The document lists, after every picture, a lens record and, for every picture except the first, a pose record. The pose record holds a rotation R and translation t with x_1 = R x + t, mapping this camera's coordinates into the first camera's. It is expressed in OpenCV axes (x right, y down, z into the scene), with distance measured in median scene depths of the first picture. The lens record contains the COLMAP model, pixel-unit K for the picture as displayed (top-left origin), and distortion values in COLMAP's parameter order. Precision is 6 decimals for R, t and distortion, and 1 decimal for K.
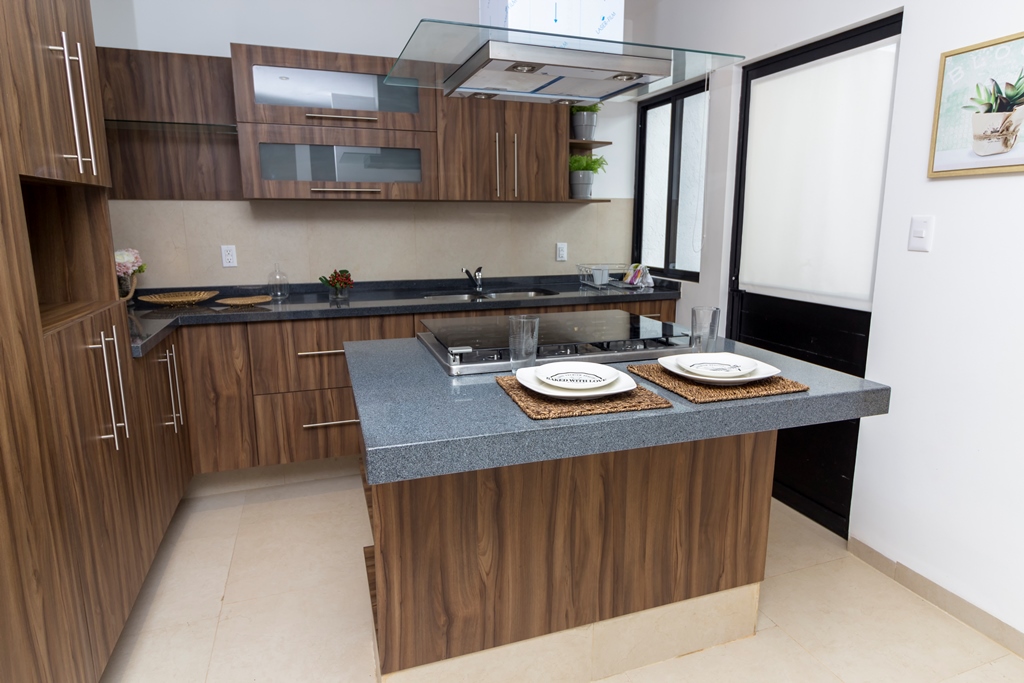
lens RADIAL K [[586.1, 0, 513.0], [0, 586.1, 330.4], [0, 0, 1]] dist [-0.004102, -0.000170]
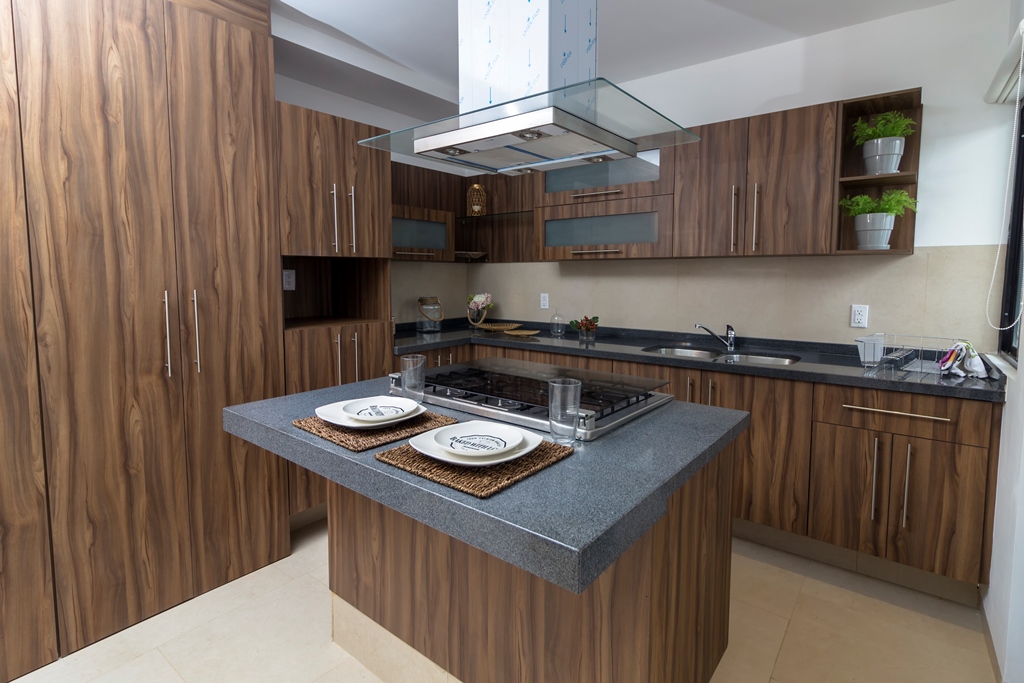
lens RADIAL K [[504.4, 0, 512.1], [0, 504.4, 314.2], [0, 0, 1]] dist [0.001152, 0.000071]
pose [[0.532828, 0.066110, -0.843637, 0.505710], [-0.157079, 0.987345, -0.021838, -0.059811], [0.831517, 0.144153, 0.536469, 0.306649]]
